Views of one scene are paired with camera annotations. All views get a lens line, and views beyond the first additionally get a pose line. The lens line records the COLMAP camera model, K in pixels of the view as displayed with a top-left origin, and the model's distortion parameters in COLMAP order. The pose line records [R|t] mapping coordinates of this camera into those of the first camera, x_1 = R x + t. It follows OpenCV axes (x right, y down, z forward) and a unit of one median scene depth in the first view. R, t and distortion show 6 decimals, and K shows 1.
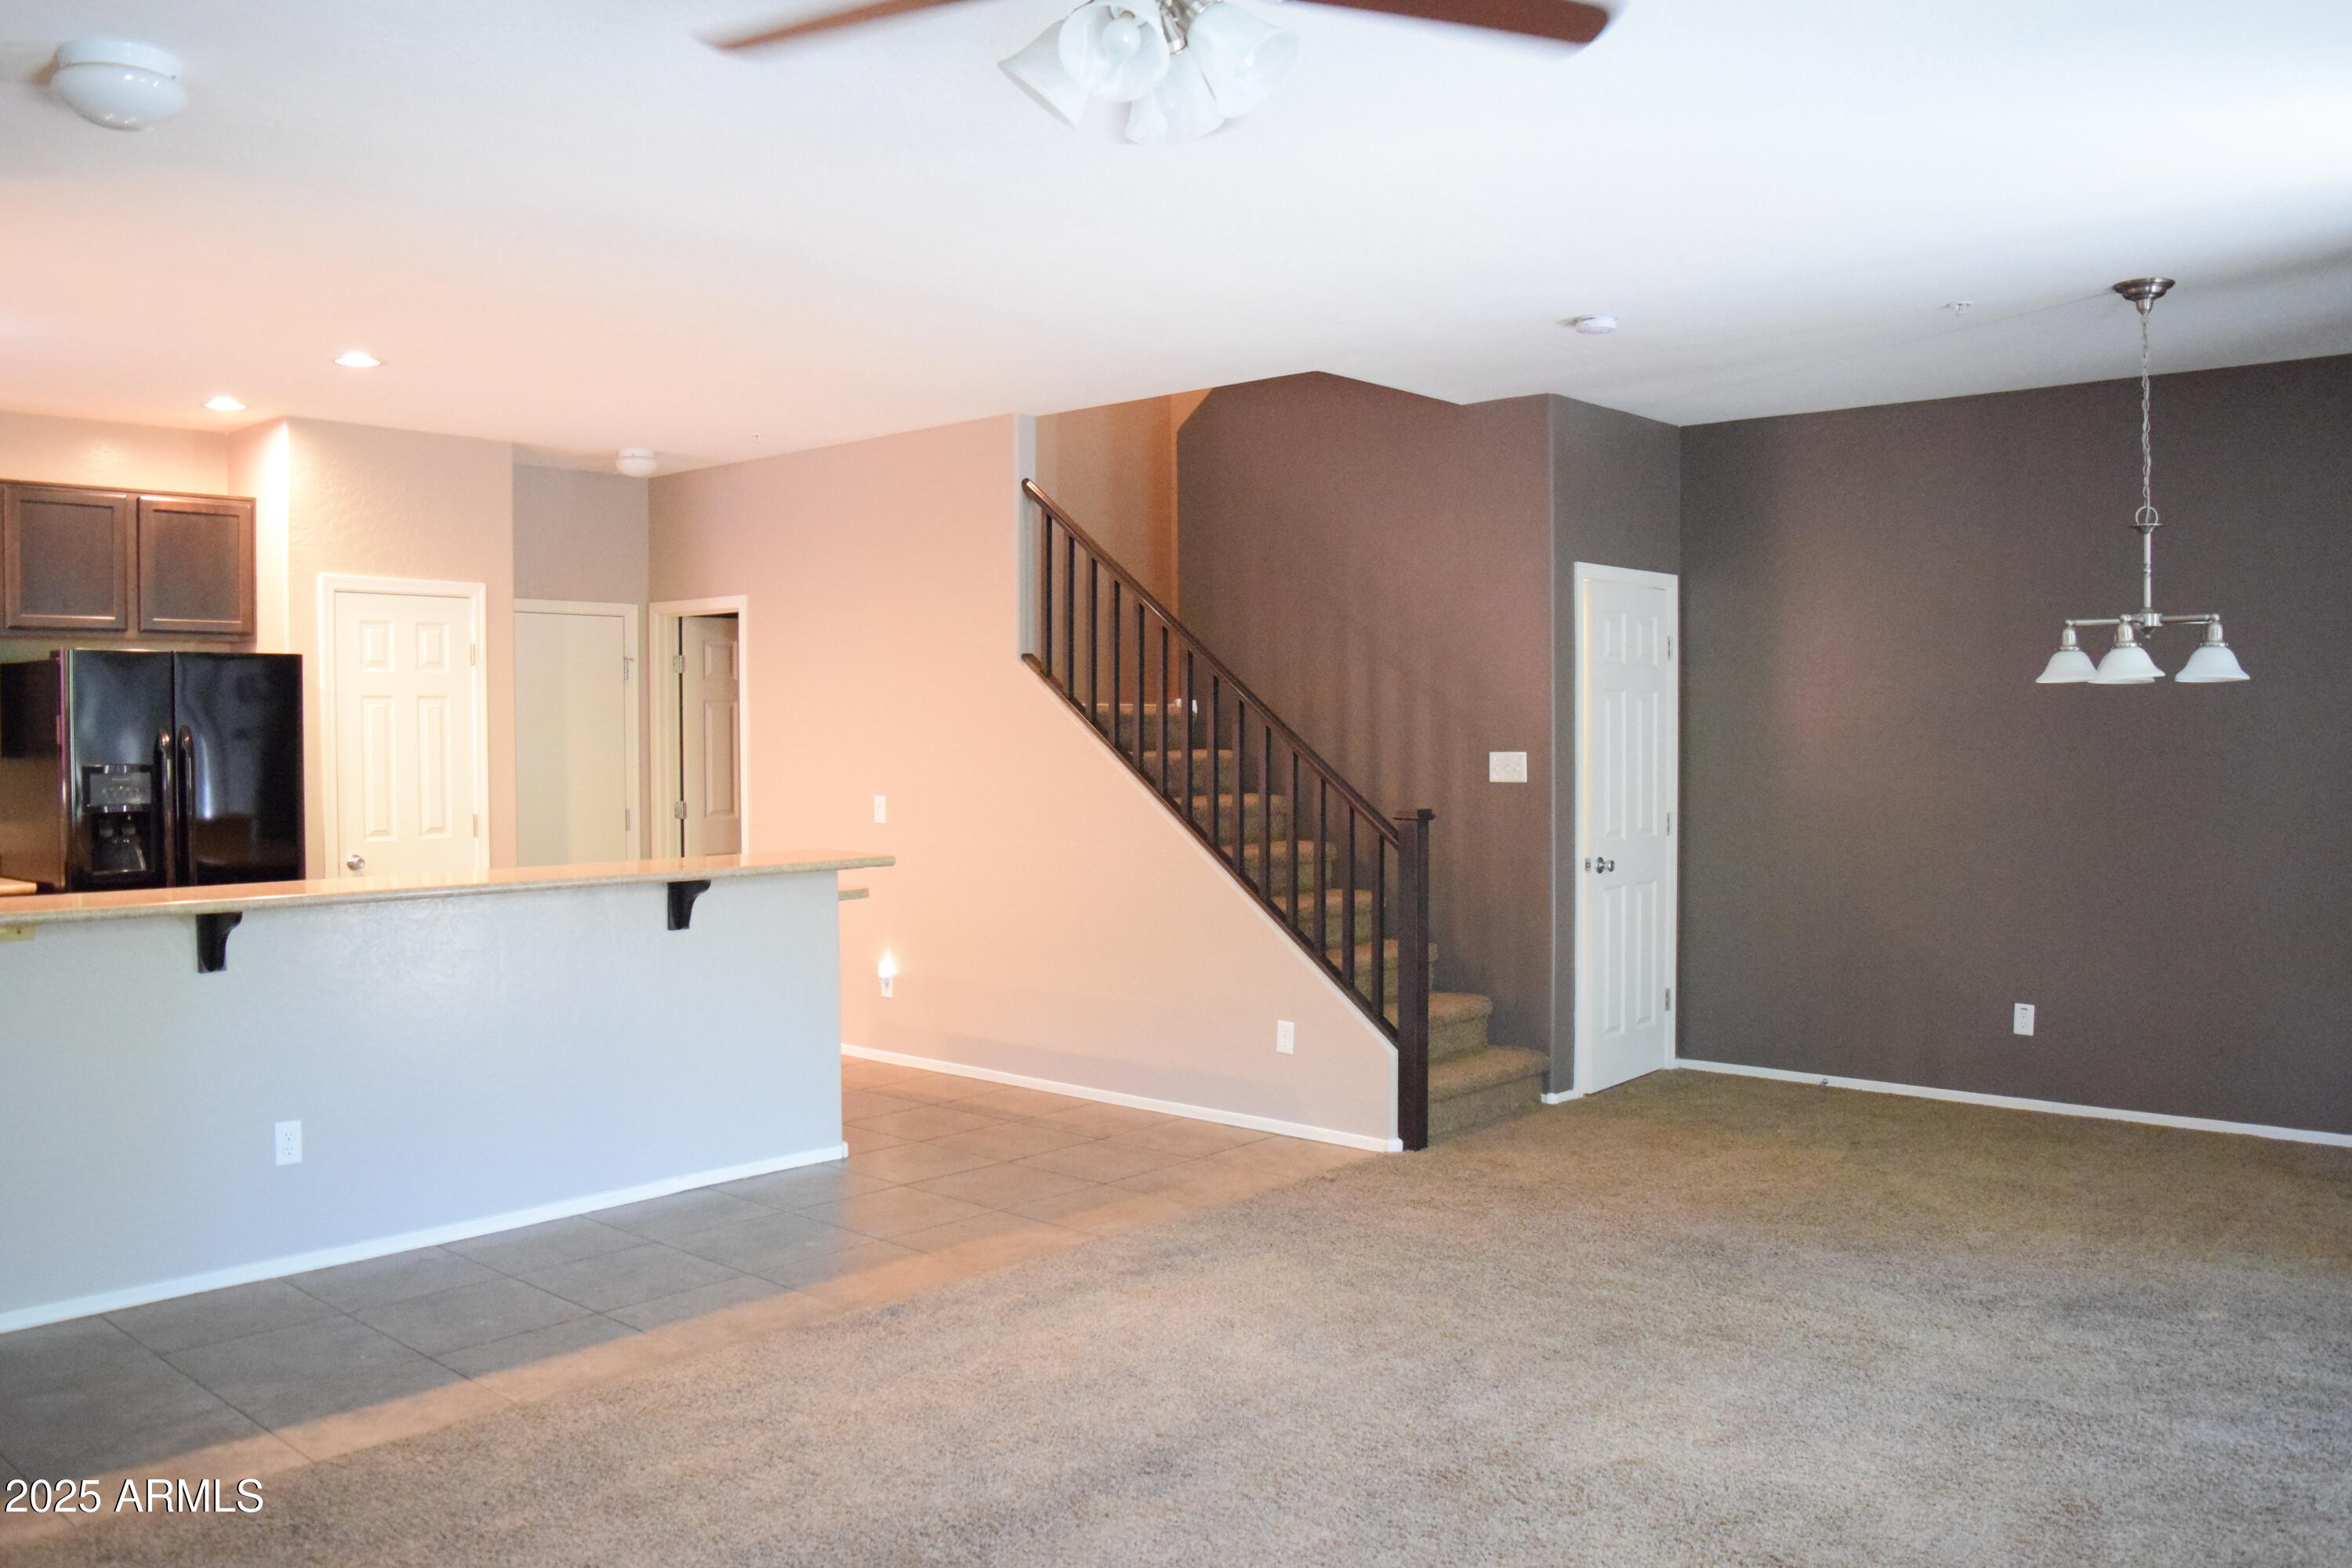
lens RADIAL K [[1841.9, 0, 1163.6], [0, 1841.9, 782.0], [0, 0, 1]] dist [-0.078824, -0.000360]
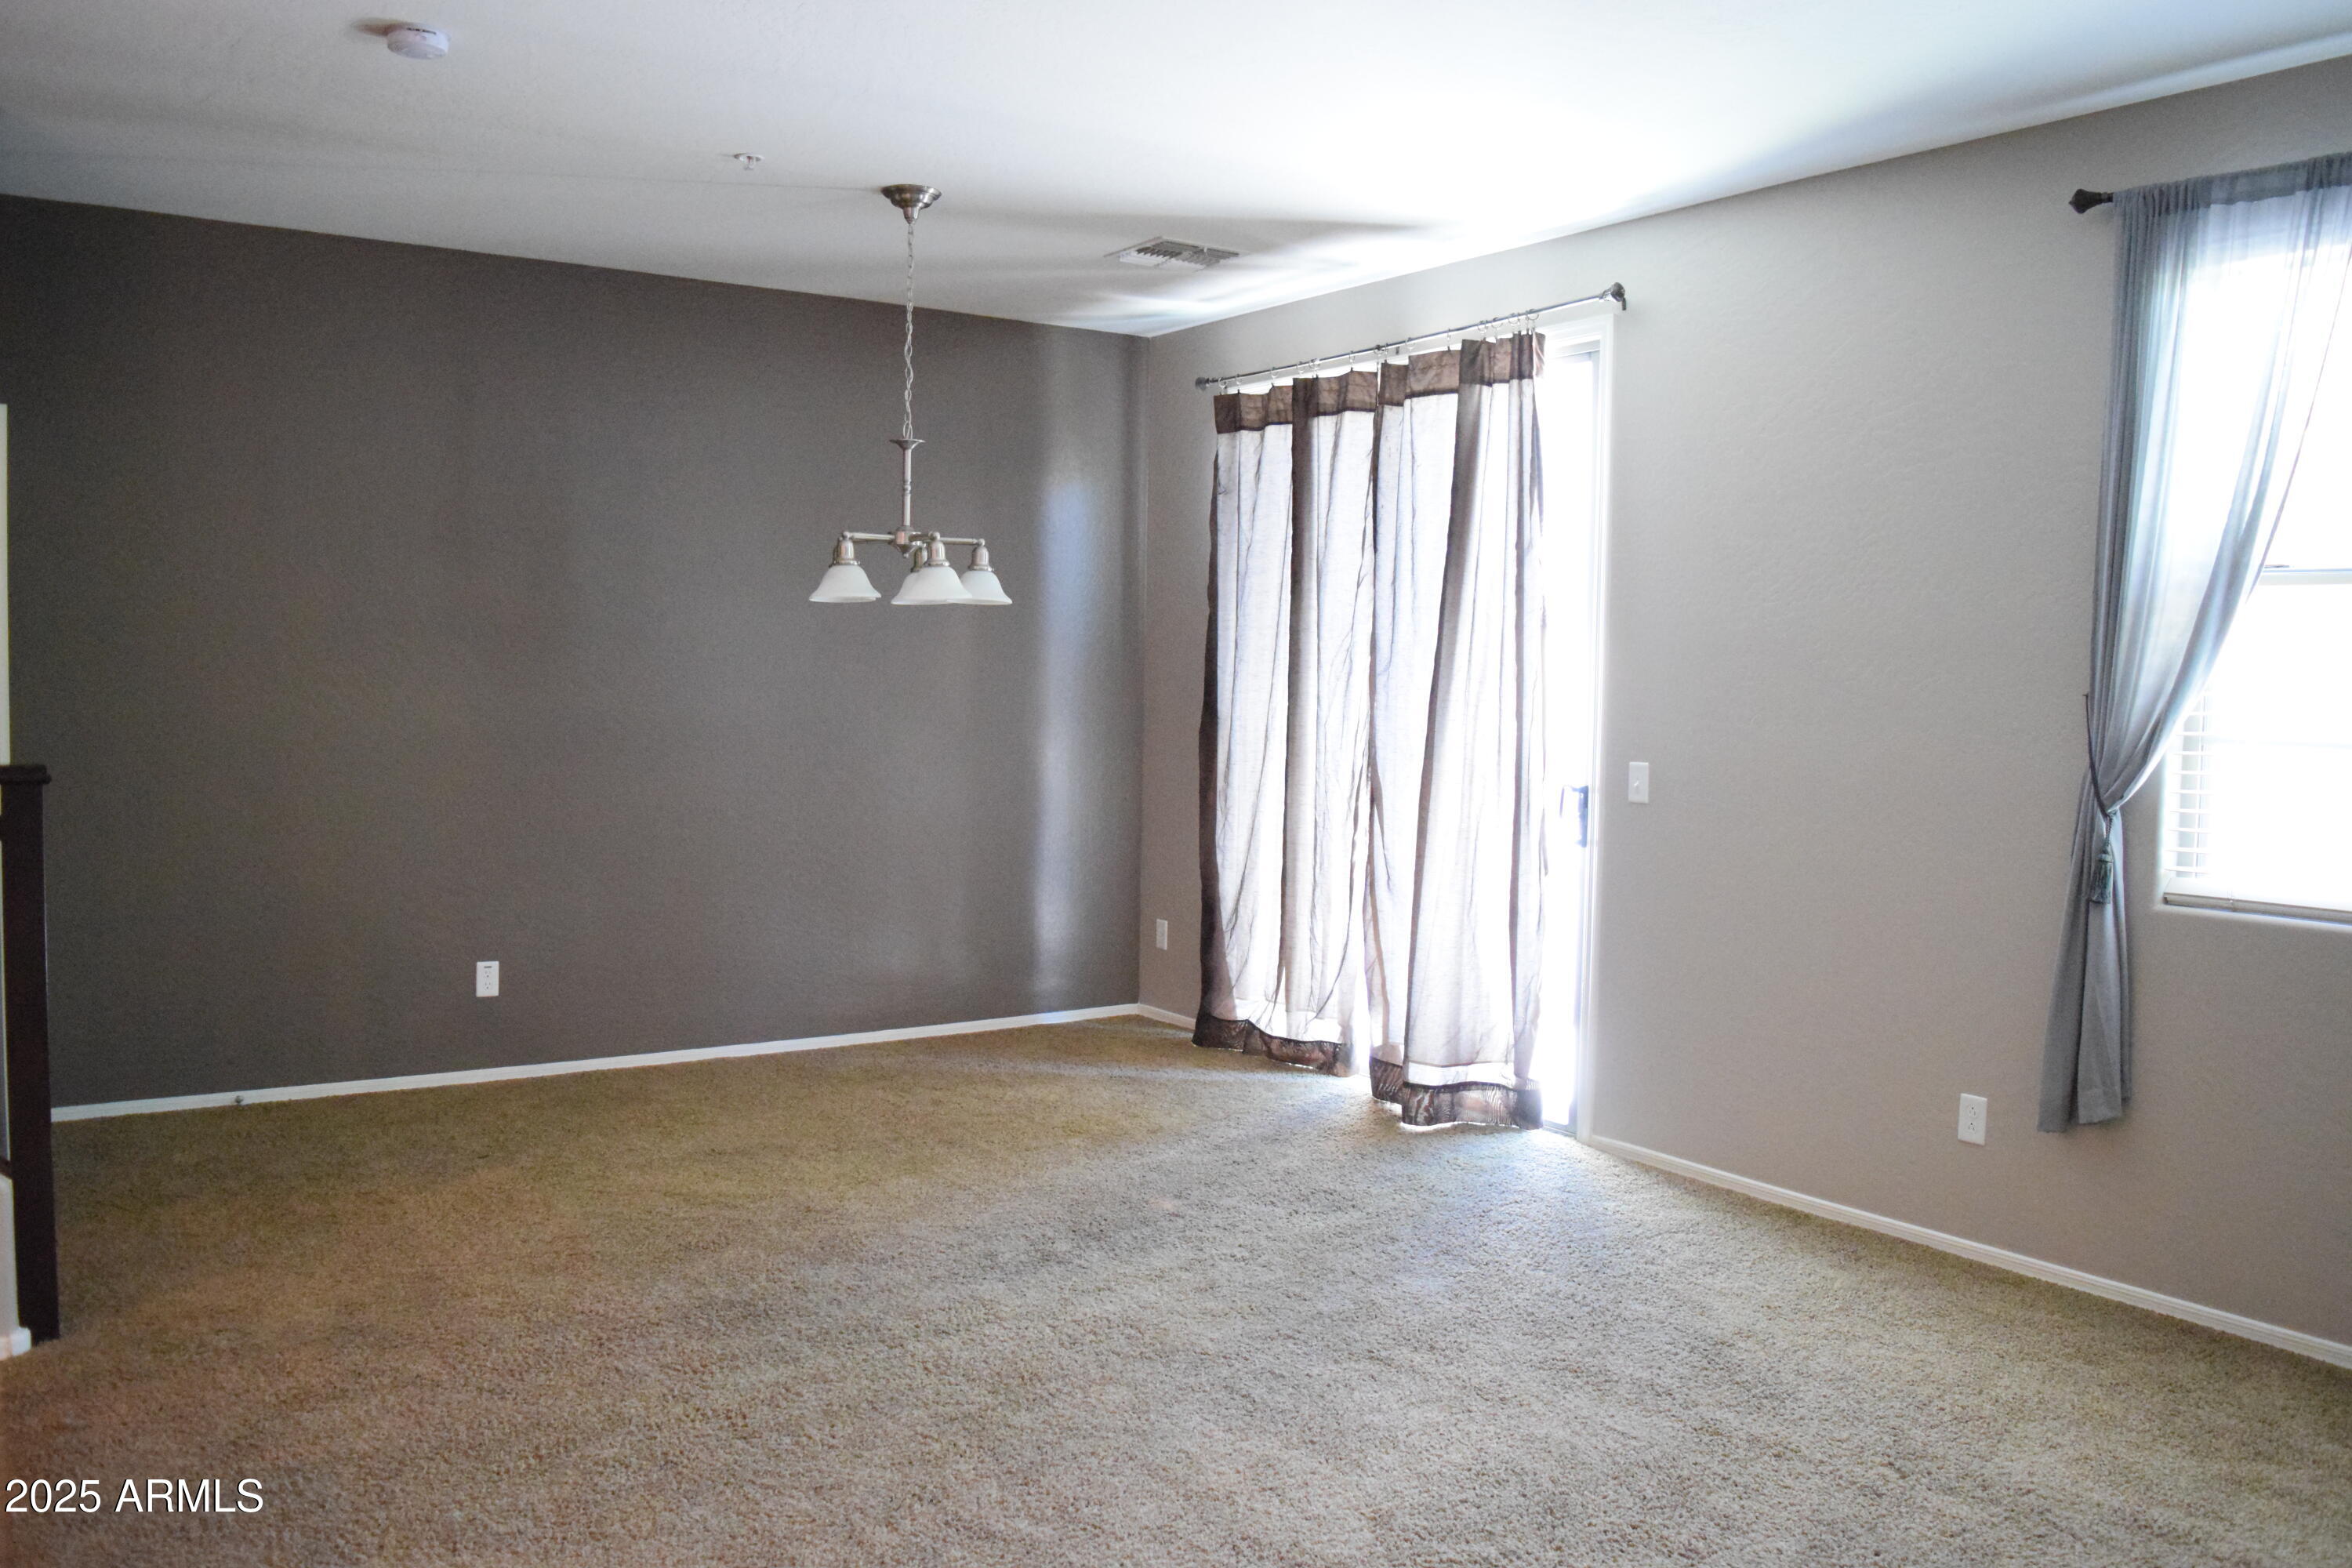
lens RADIAL K [[1841.9, 0, 1167.8], [0, 1841.9, 784.5], [0, 0, 1]] dist [-0.078824, -0.000360]
pose [[0.249714, -0.051833, 0.966931, -0.388222], [0.010343, 0.998652, 0.050862, -0.005931], [-0.968265, -0.002700, 0.249913, 0.613504]]
